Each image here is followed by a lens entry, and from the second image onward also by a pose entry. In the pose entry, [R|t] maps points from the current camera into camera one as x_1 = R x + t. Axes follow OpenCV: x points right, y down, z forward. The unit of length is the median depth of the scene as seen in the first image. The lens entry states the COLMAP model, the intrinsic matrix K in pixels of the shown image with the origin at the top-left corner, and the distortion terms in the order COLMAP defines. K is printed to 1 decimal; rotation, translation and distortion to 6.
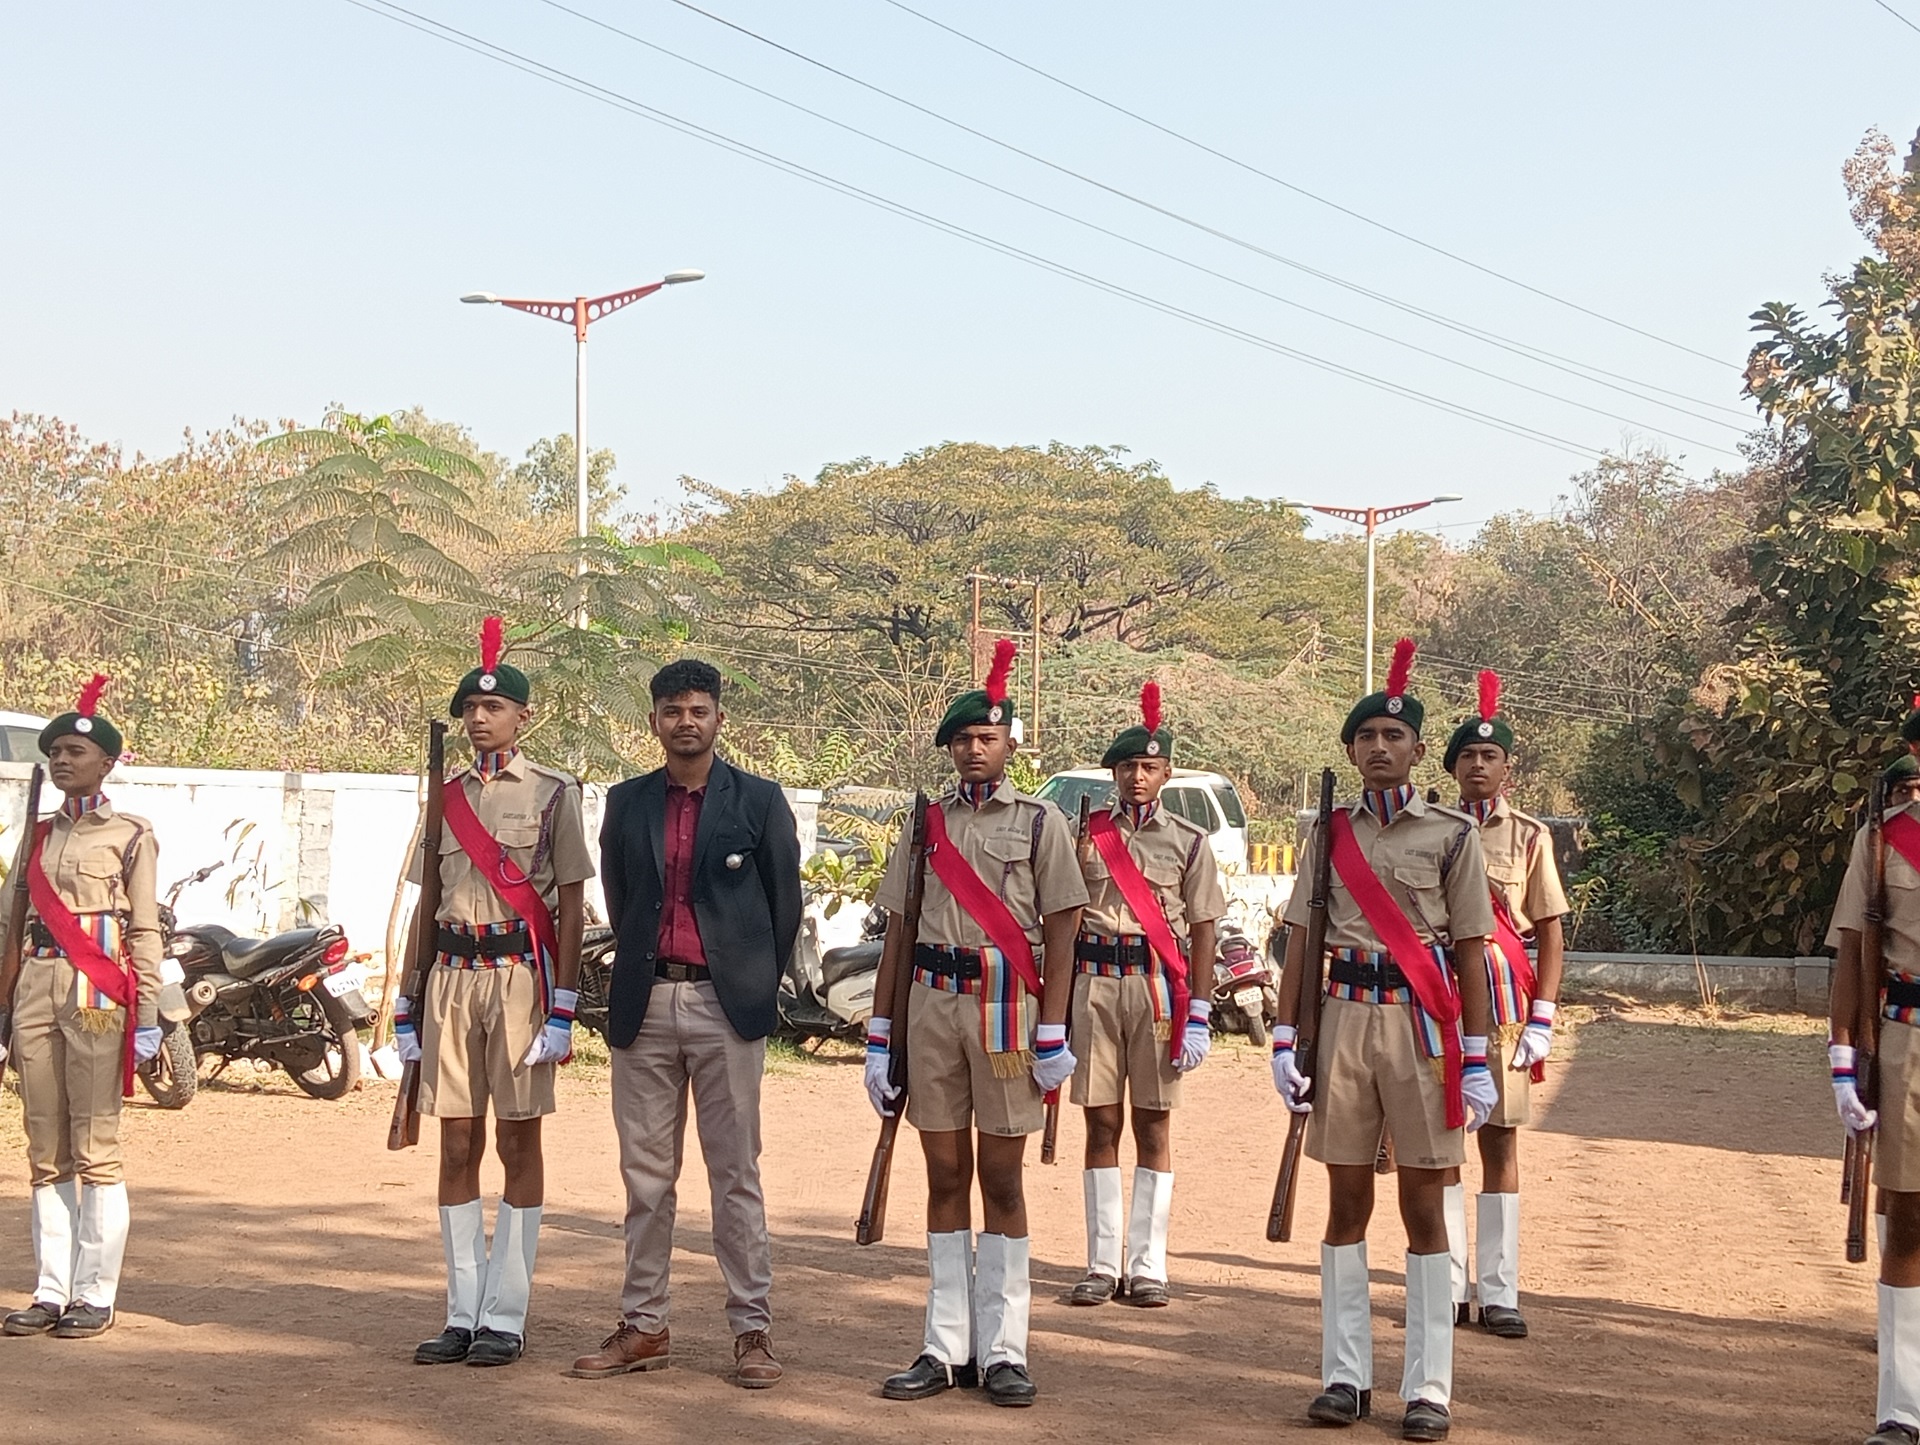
lens RADIAL K [[2813.1, 0, 1123.5], [0, 2813.1, 717.2], [0, 0, 1]] dist [0.098337, -0.172368]
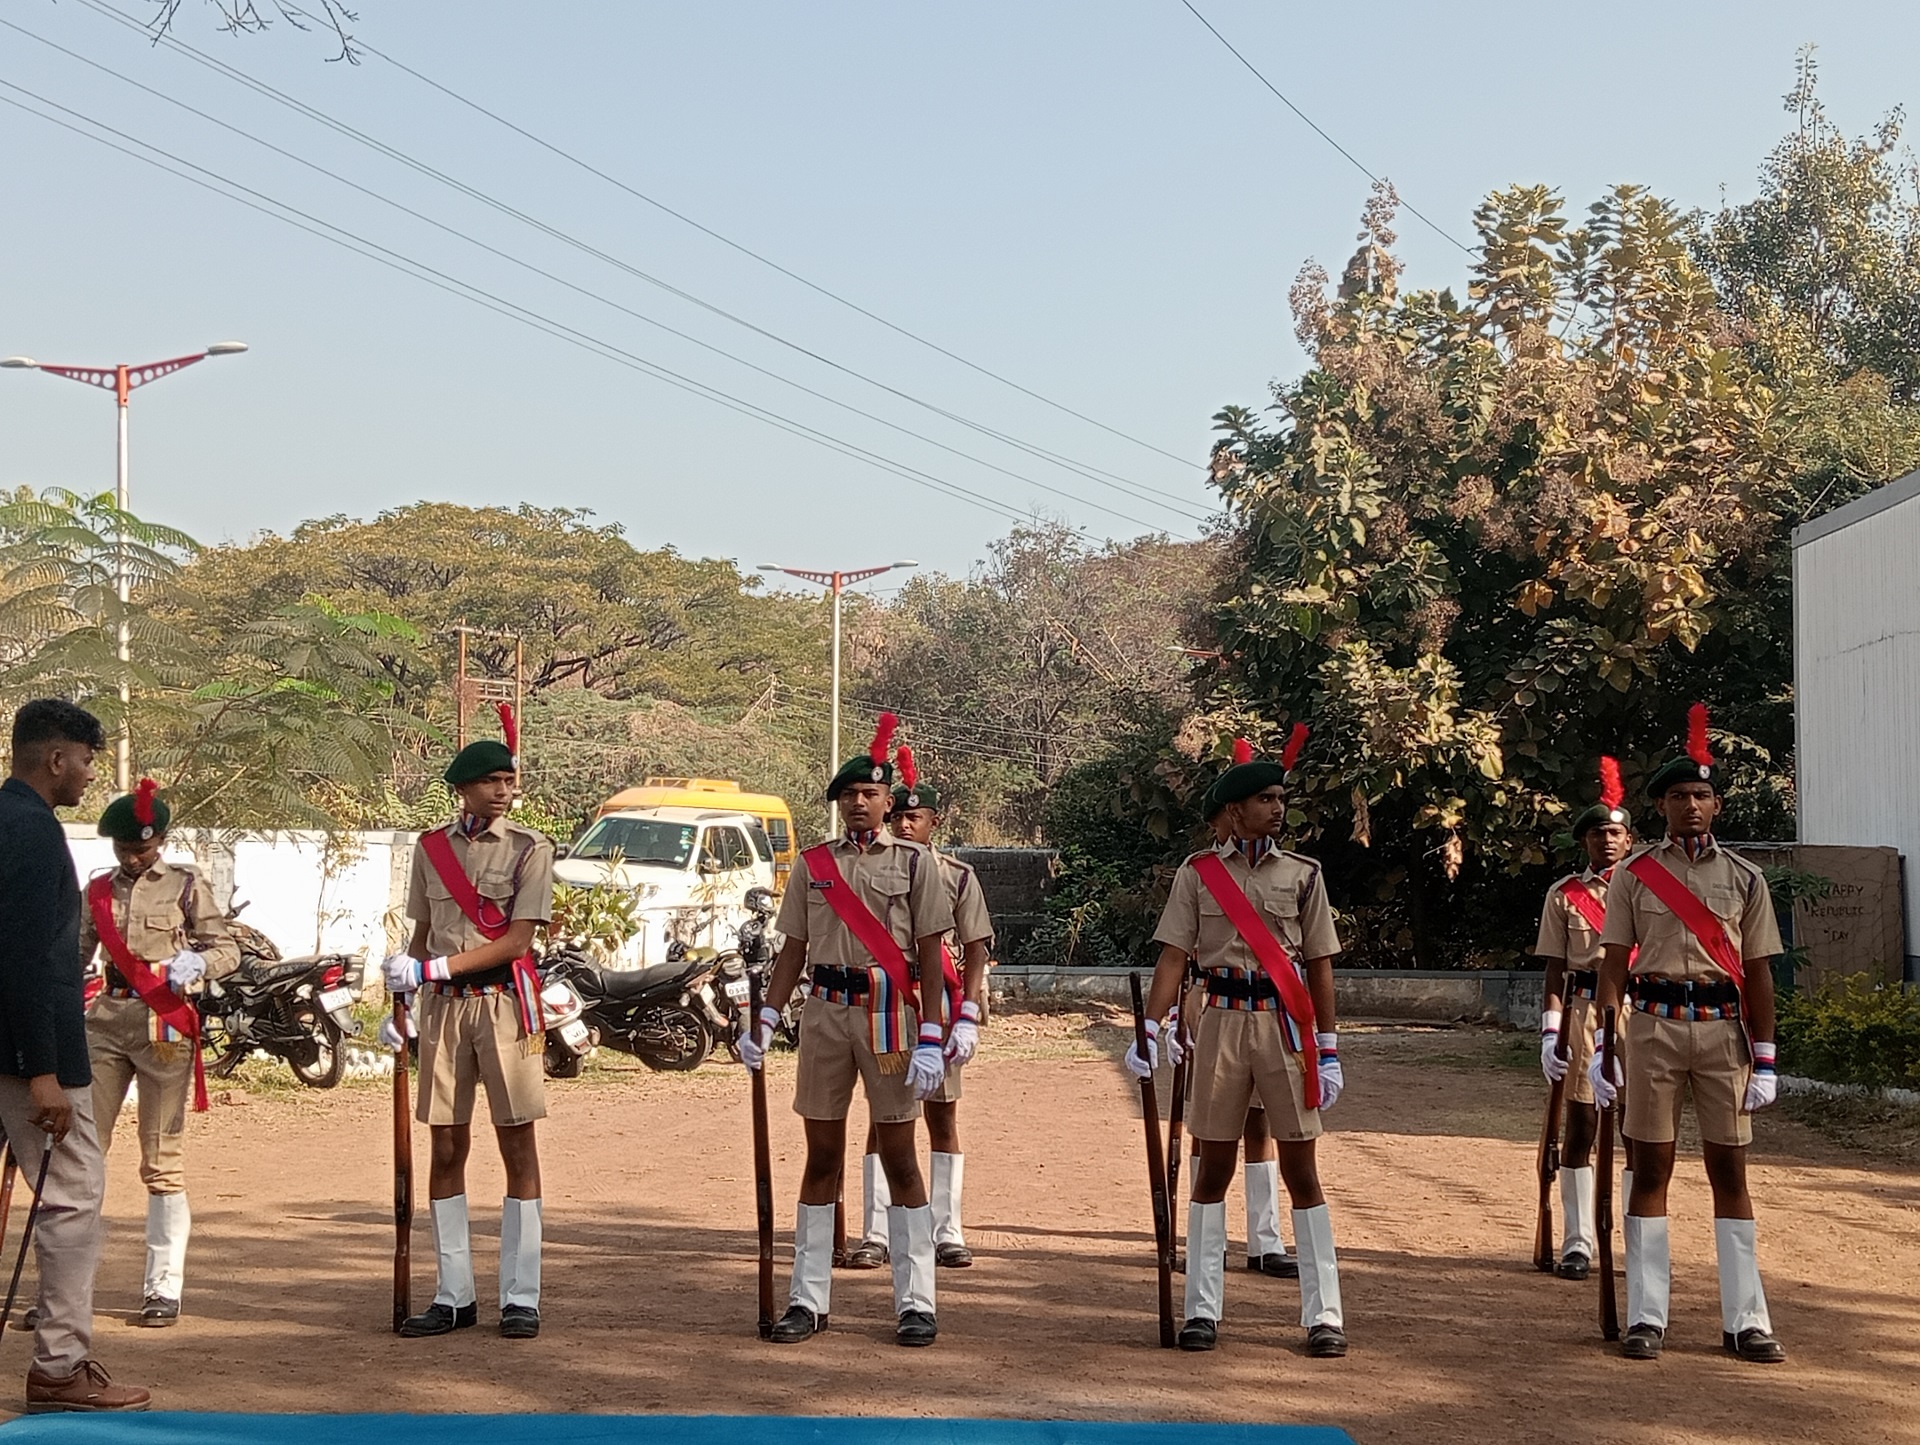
lens RADIAL K [[2665.3, 0, 967.3], [0, 2665.3, 703.6], [0, 0, 1]] dist [0.152089, -0.421298]
pose [[0.978017, 0.001646, 0.208519, -0.105254], [0.002018, 0.999847, -0.017355, -0.004809], [-0.208516, 0.017394, 0.977864, -0.051868]]
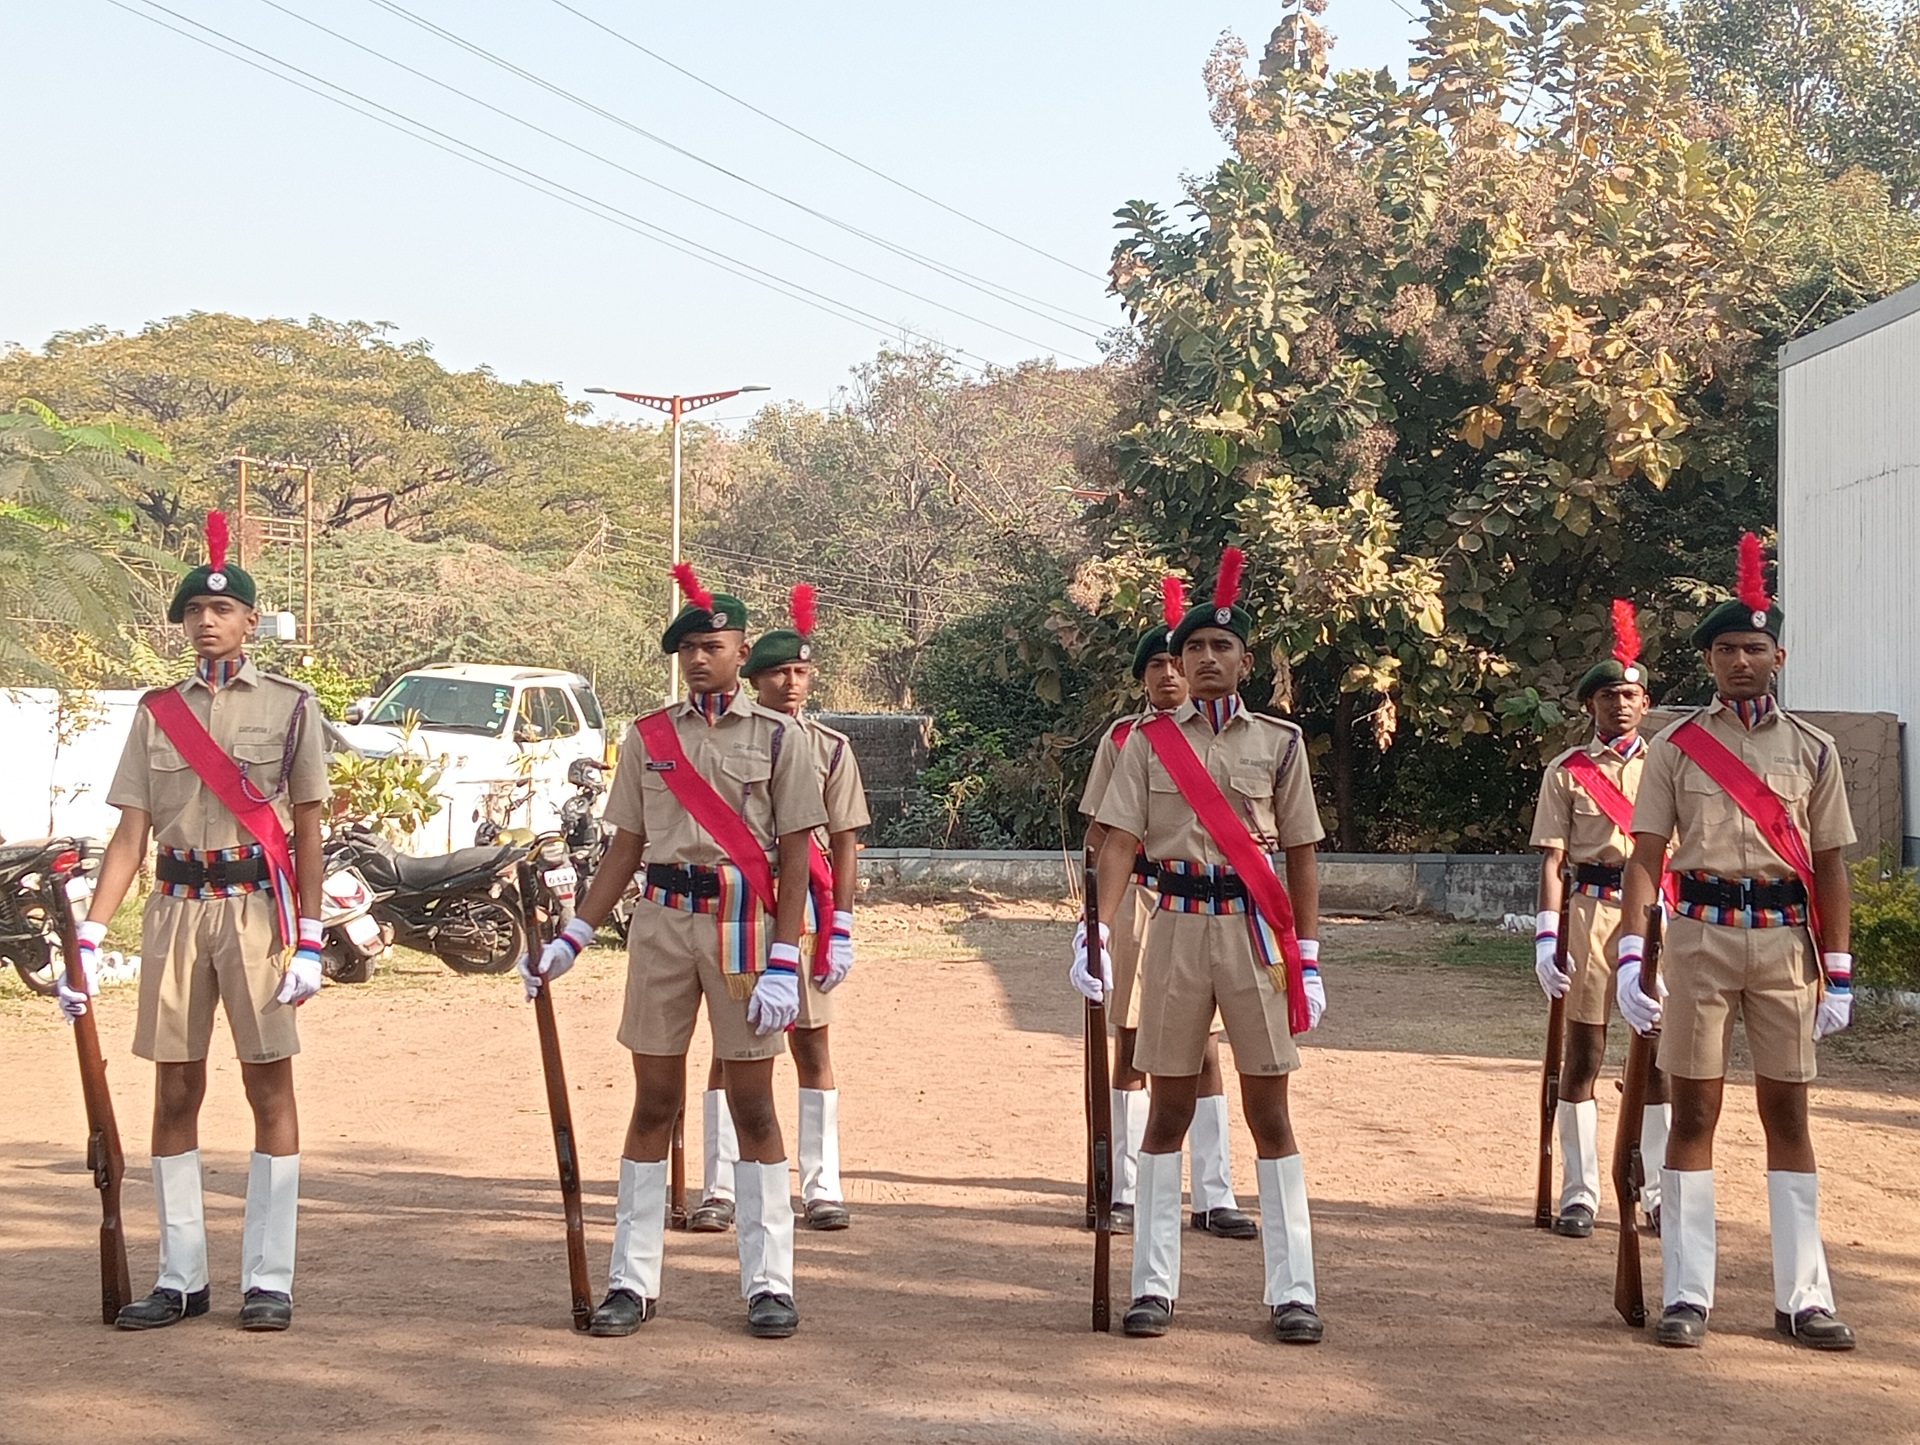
lens RADIAL K [[2881.7, 0, 960.0], [0, 2881.7, 722.5], [0, 0, 1]] dist [0.104044, -0.227278]
pose [[0.967016, -0.008223, 0.254582, -0.092443], [-0.001846, 0.999226, 0.039288, -0.001691], [-0.254708, -0.038462, 0.966253, 0.017969]]
